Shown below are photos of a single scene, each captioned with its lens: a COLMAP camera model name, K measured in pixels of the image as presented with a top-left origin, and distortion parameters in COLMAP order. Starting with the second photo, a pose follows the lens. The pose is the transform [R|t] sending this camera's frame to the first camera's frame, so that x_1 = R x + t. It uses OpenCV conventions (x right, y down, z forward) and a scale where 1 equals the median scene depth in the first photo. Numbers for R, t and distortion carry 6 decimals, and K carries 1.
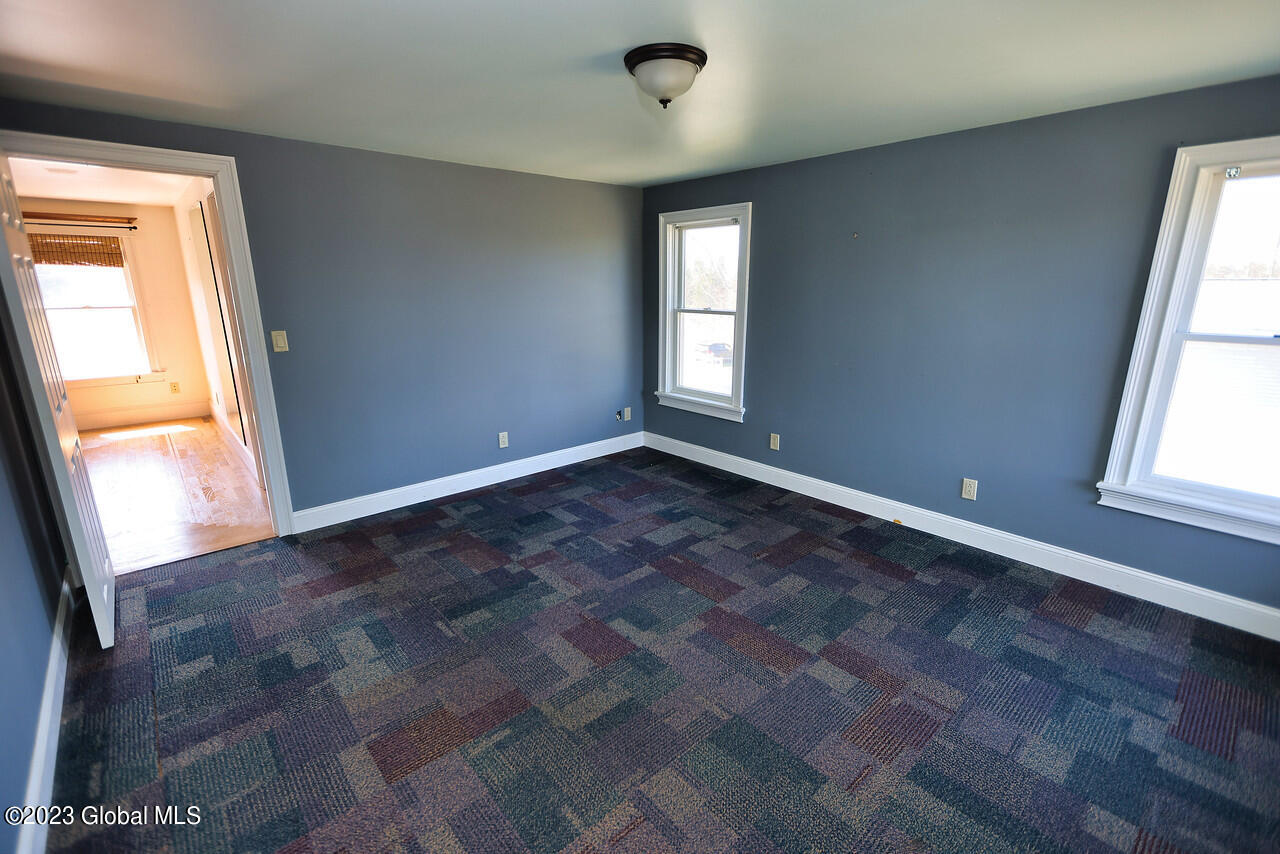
lens RADIAL K [[566.0, 0, 634.1], [0, 566.0, 426.1], [0, 0, 1]] dist [-0.001463, -0.000250]
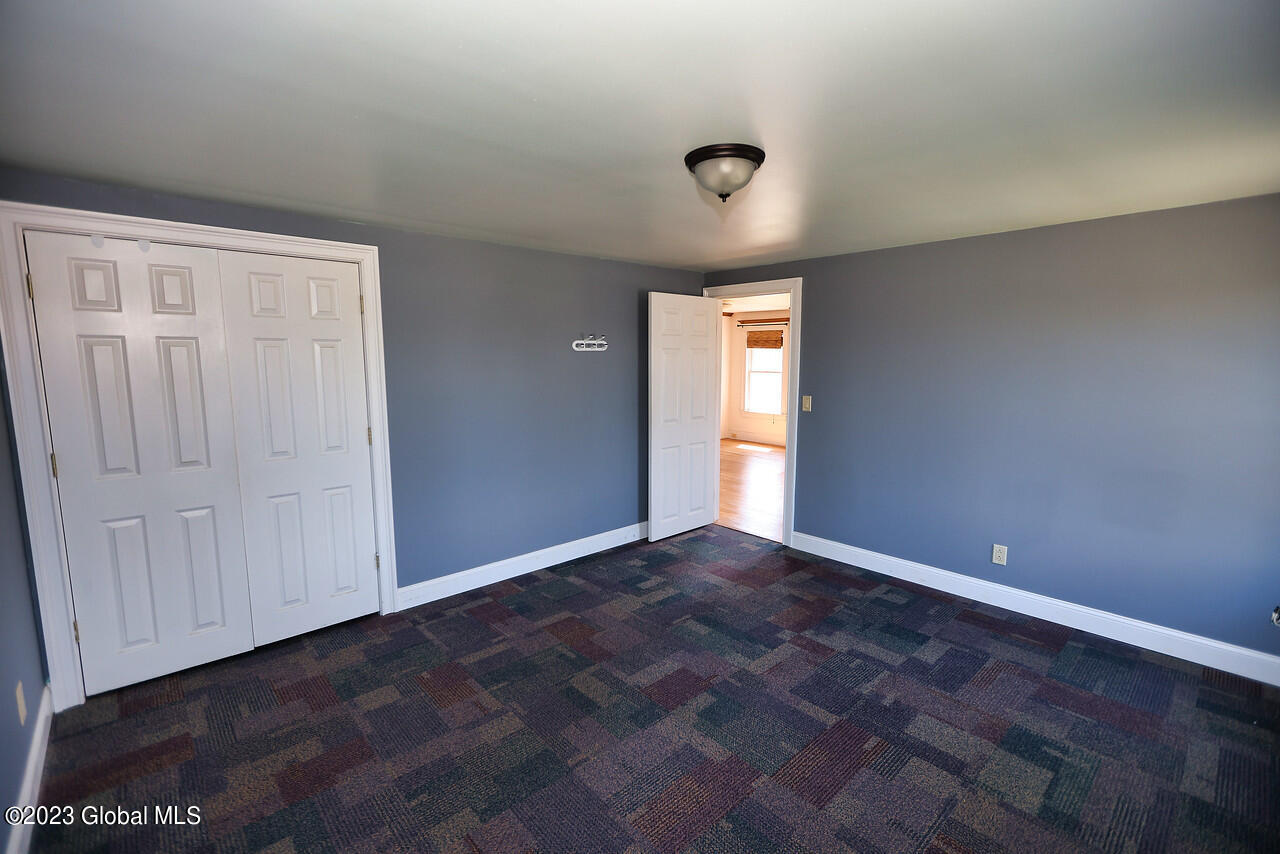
lens RADIAL K [[566.0, 0, 634.1], [0, 566.0, 426.1], [0, 0, 1]] dist [-0.001463, -0.000250]
pose [[0.014436, 0.126318, -0.991885, 0.719153], [-0.249204, 0.961140, 0.118776, -0.156822], [0.968344, 0.245467, 0.045354, 0.576746]]
